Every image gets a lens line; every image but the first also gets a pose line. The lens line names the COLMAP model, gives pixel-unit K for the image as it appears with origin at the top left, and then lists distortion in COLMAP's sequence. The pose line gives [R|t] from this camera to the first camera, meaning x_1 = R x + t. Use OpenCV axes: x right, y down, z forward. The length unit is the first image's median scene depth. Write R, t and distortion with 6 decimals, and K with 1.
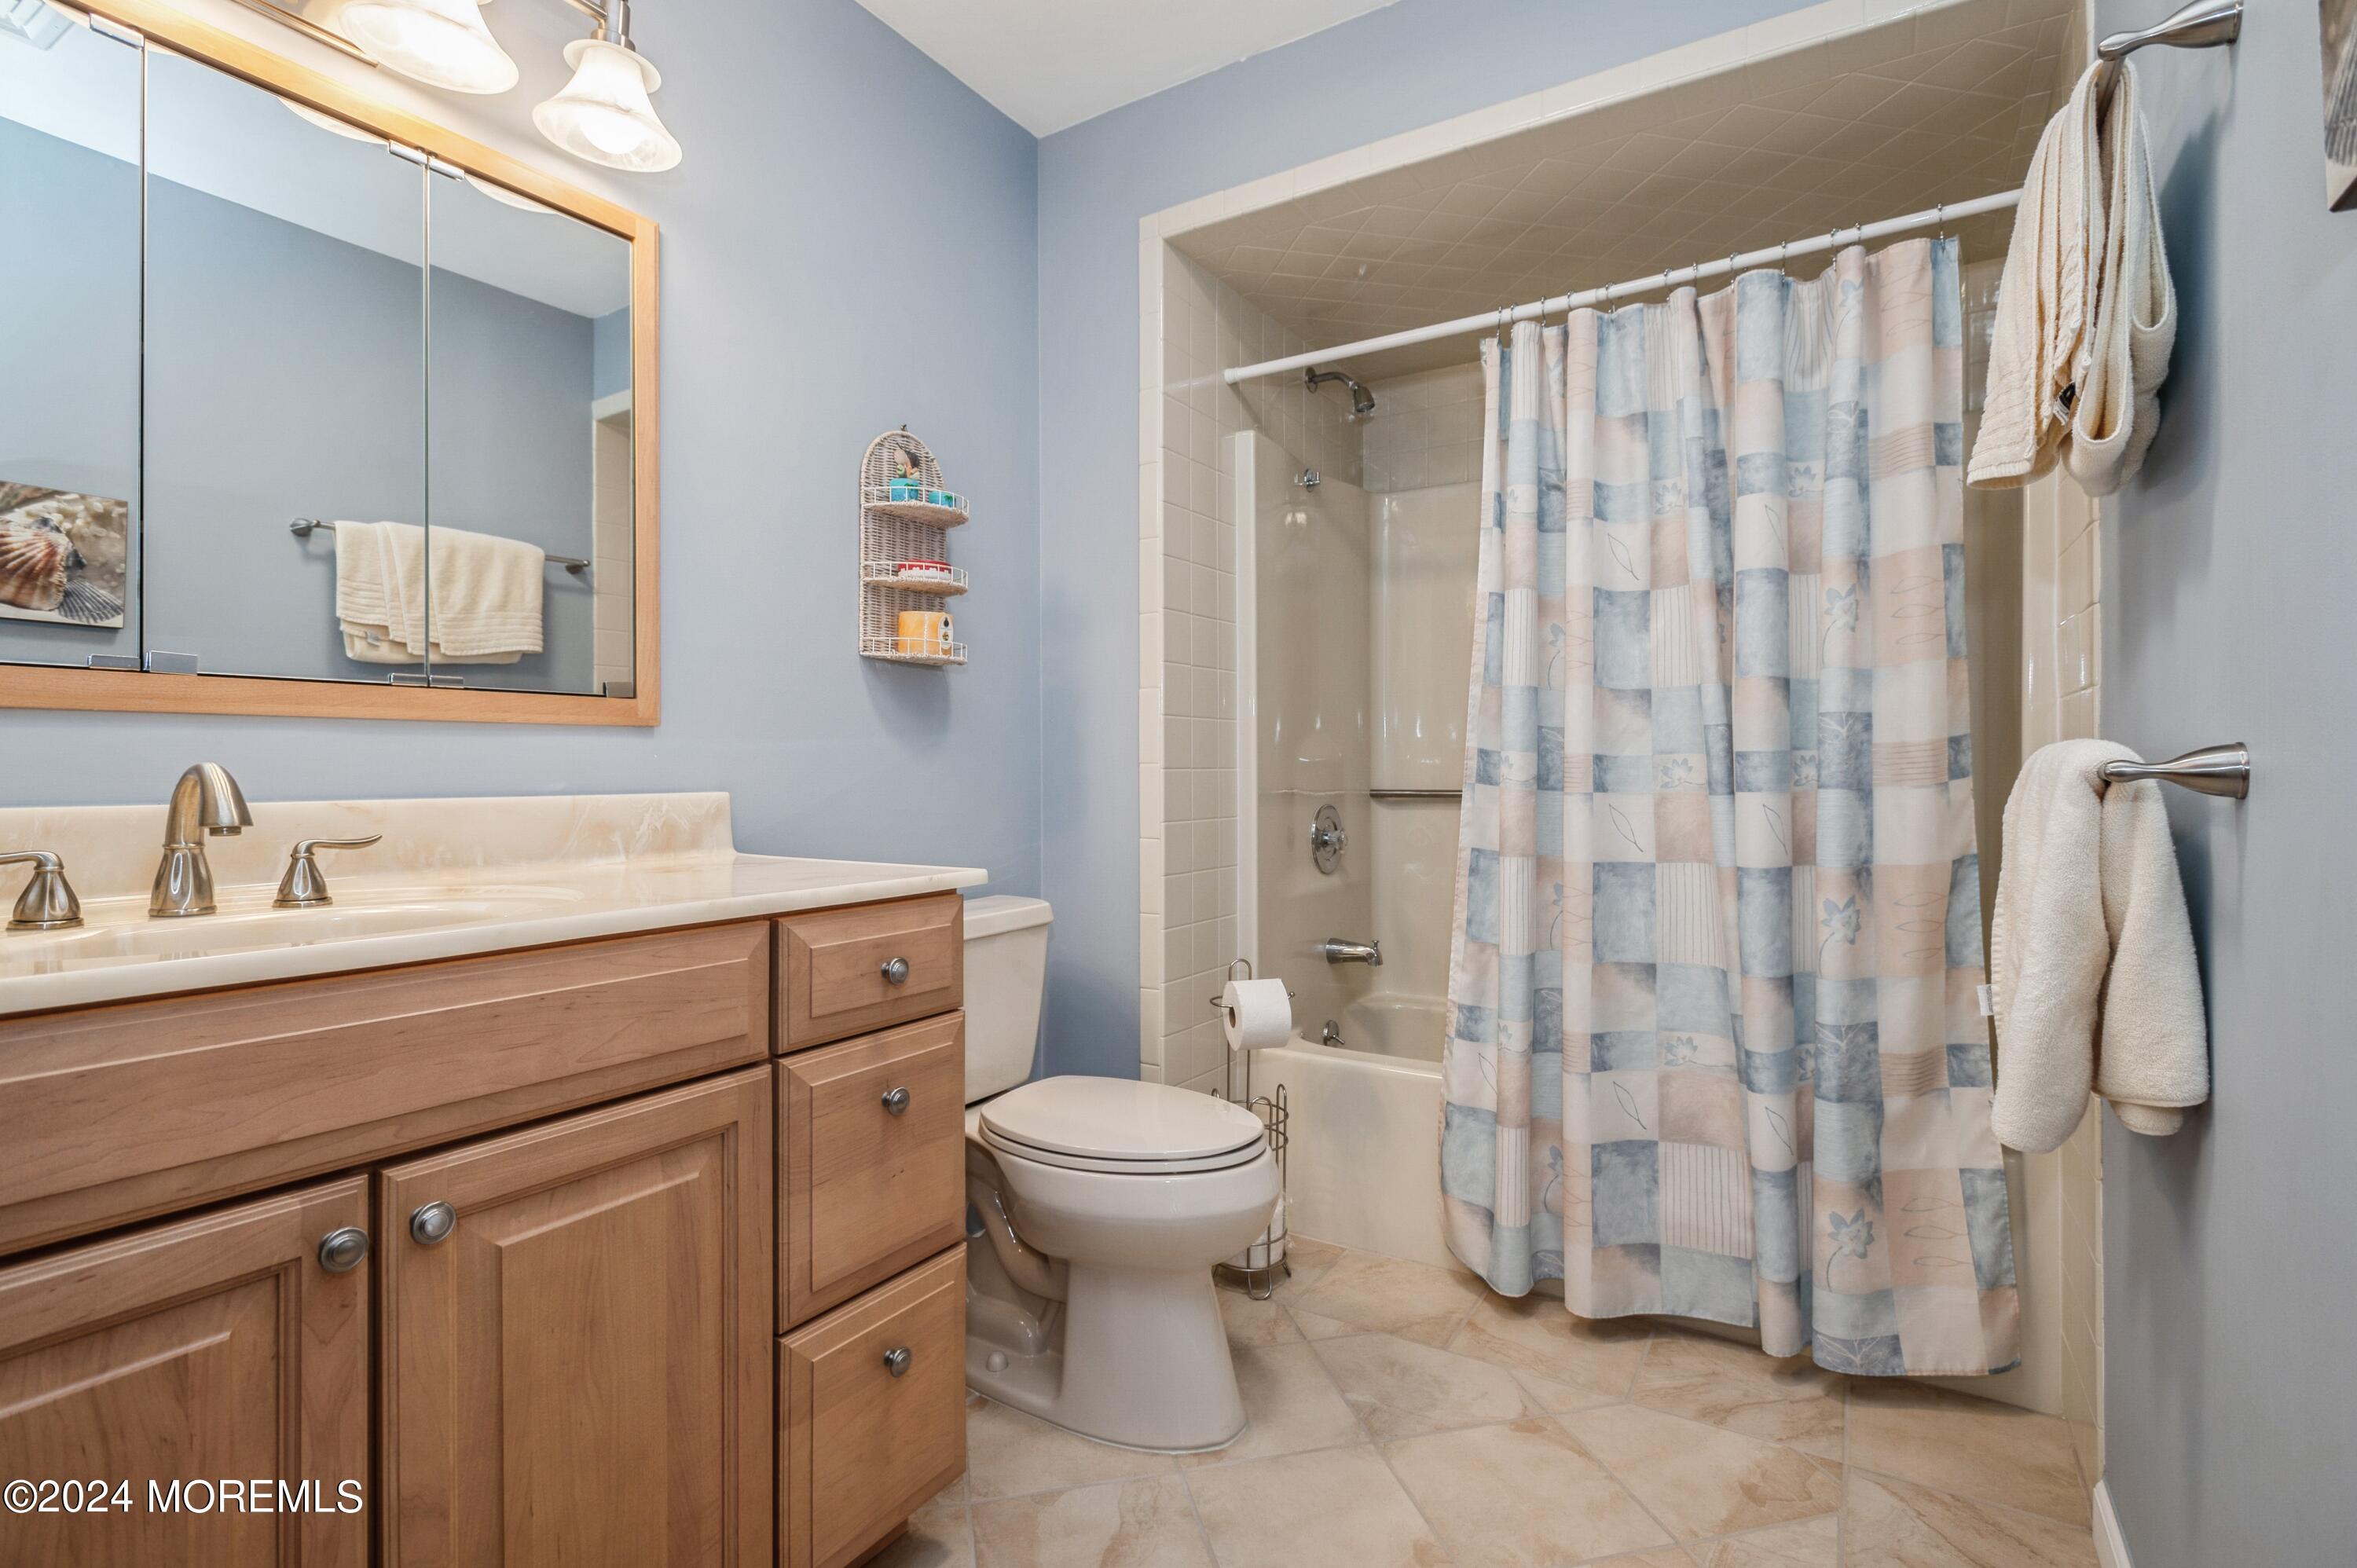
lens RADIAL K [[1106.4, 0, 1193.6], [0, 1106.4, 773.3], [0, 0, 1]] dist [-0.000500, -0.000080]
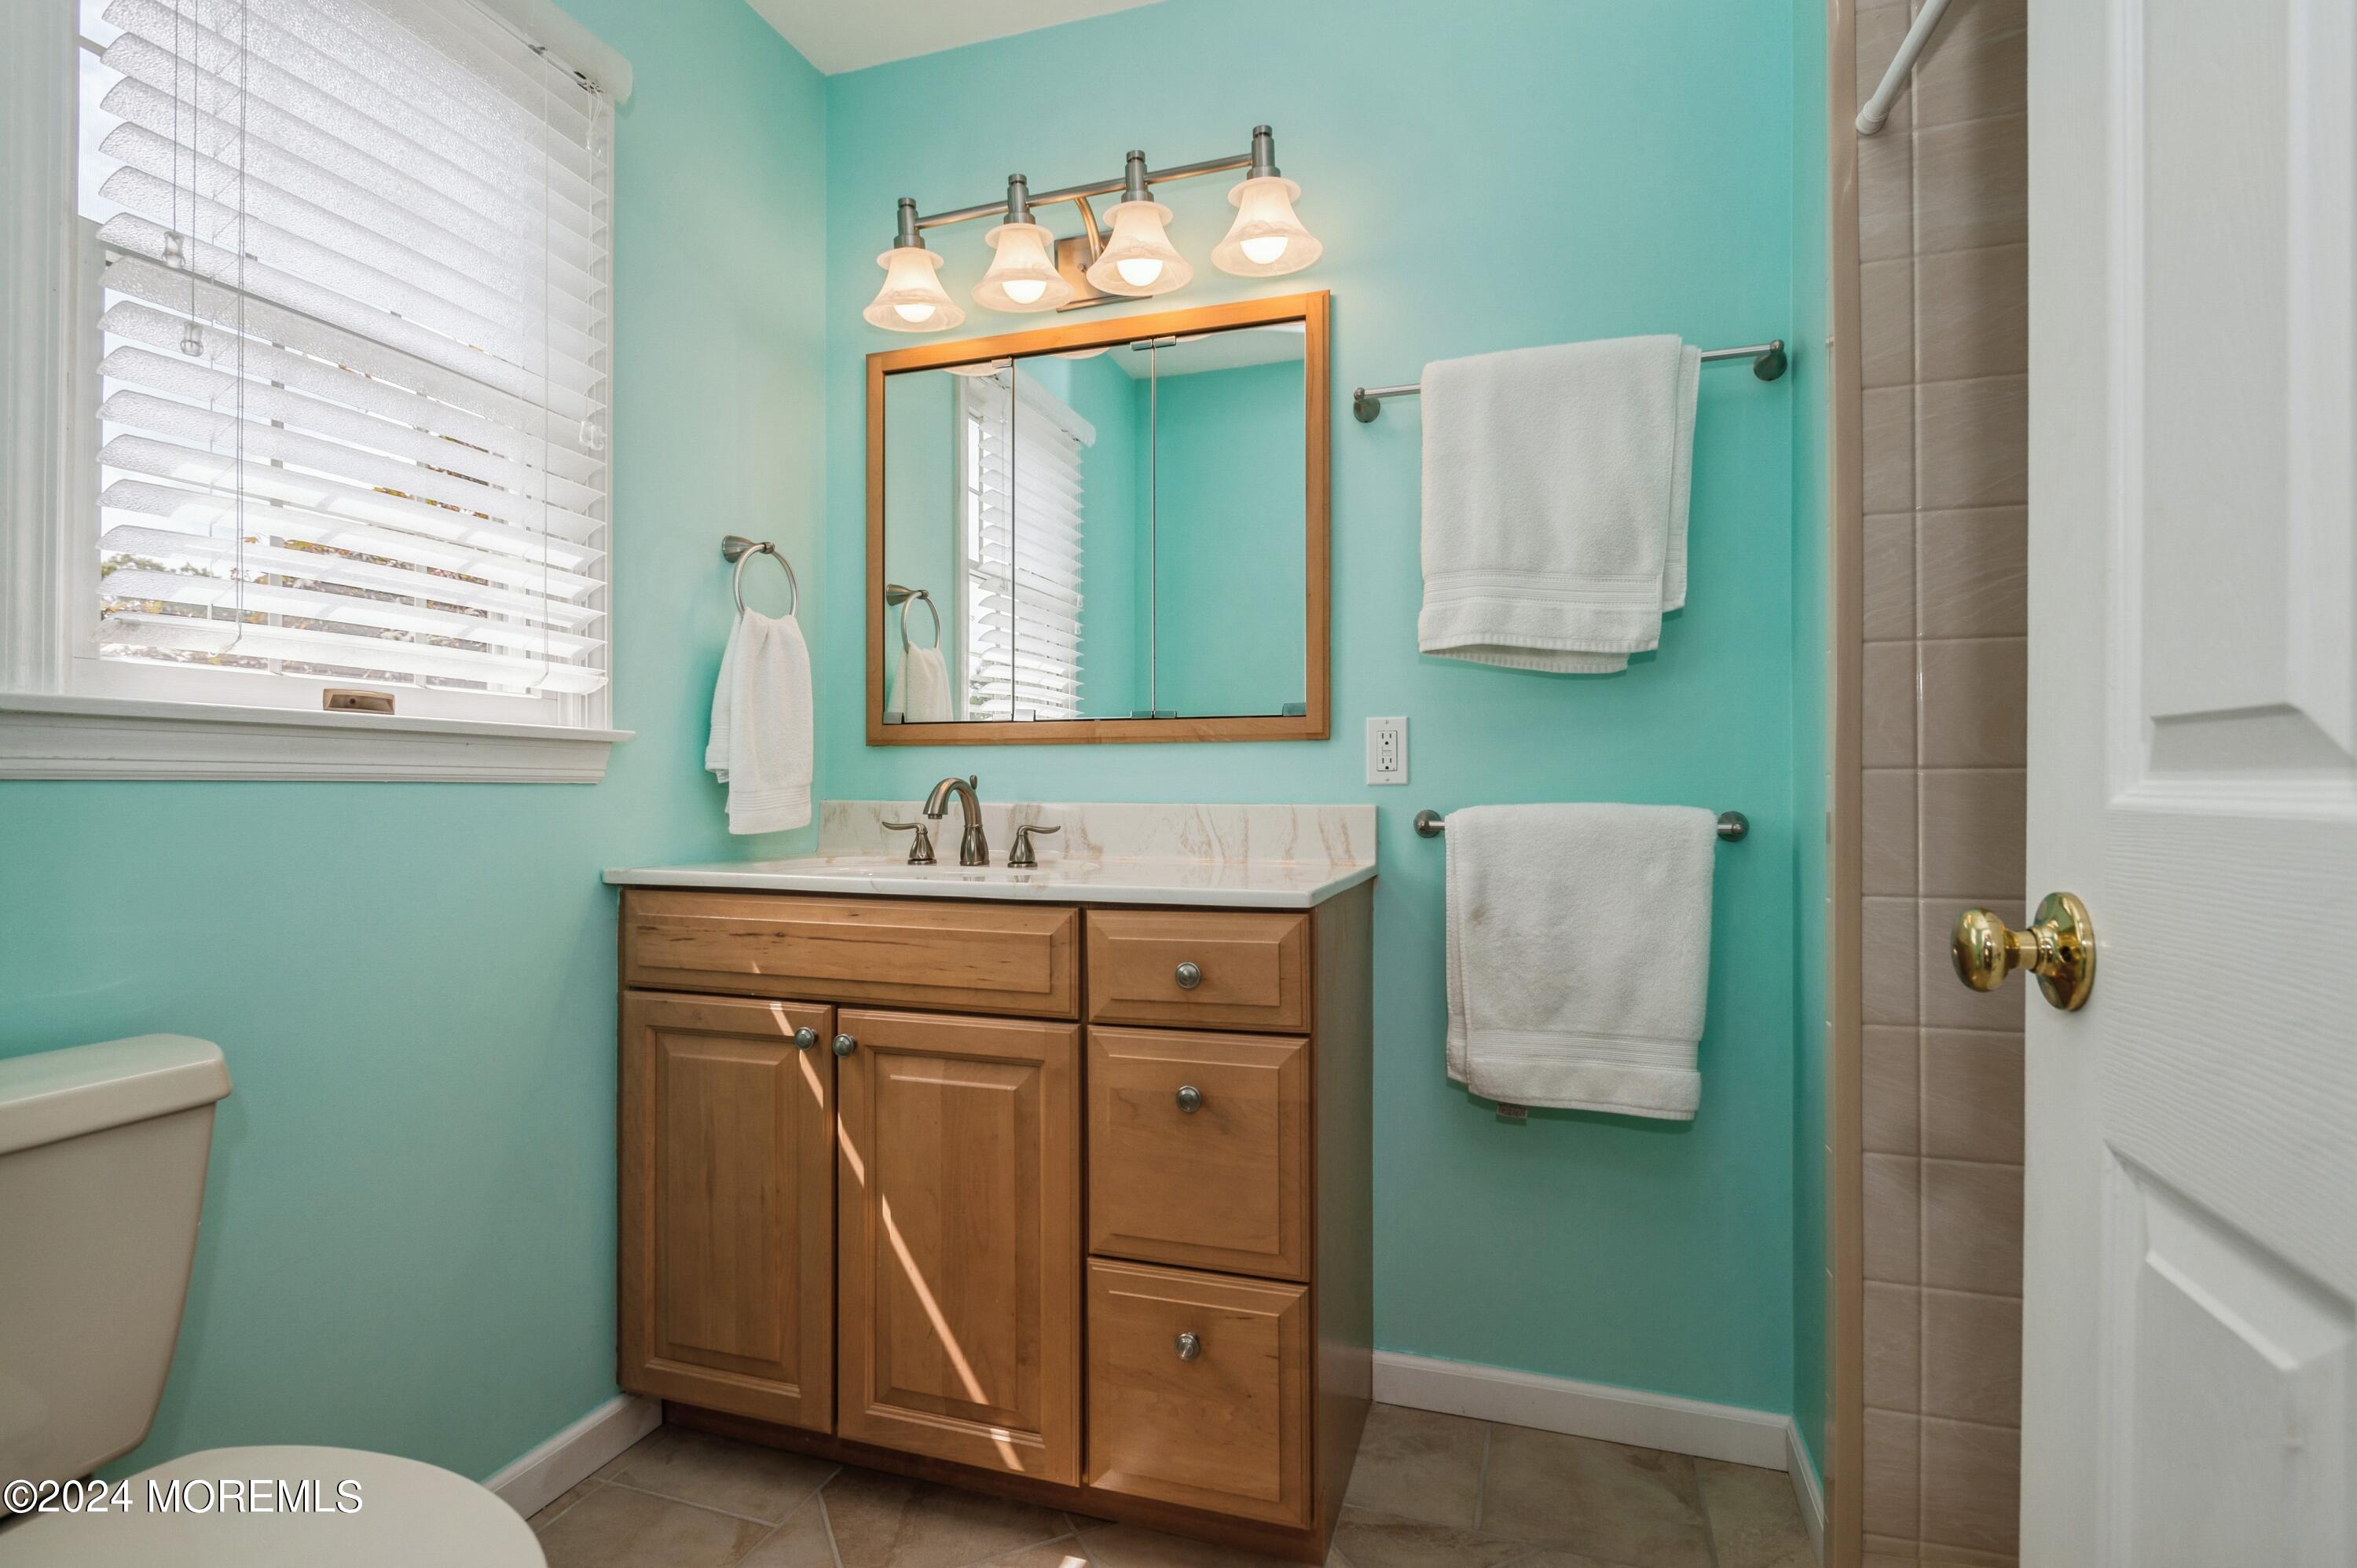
lens RADIAL K [[1106.4, 0, 1190.3], [0, 1106.4, 786.2], [0, 0, 1]] dist [-0.000500, -0.000080]
pose [[0.212512, -0.002436, -0.977155, 0.831550], [-0.001850, 0.999994, -0.002895, 0.004695], [0.977157, 0.002422, 0.212506, 0.866285]]
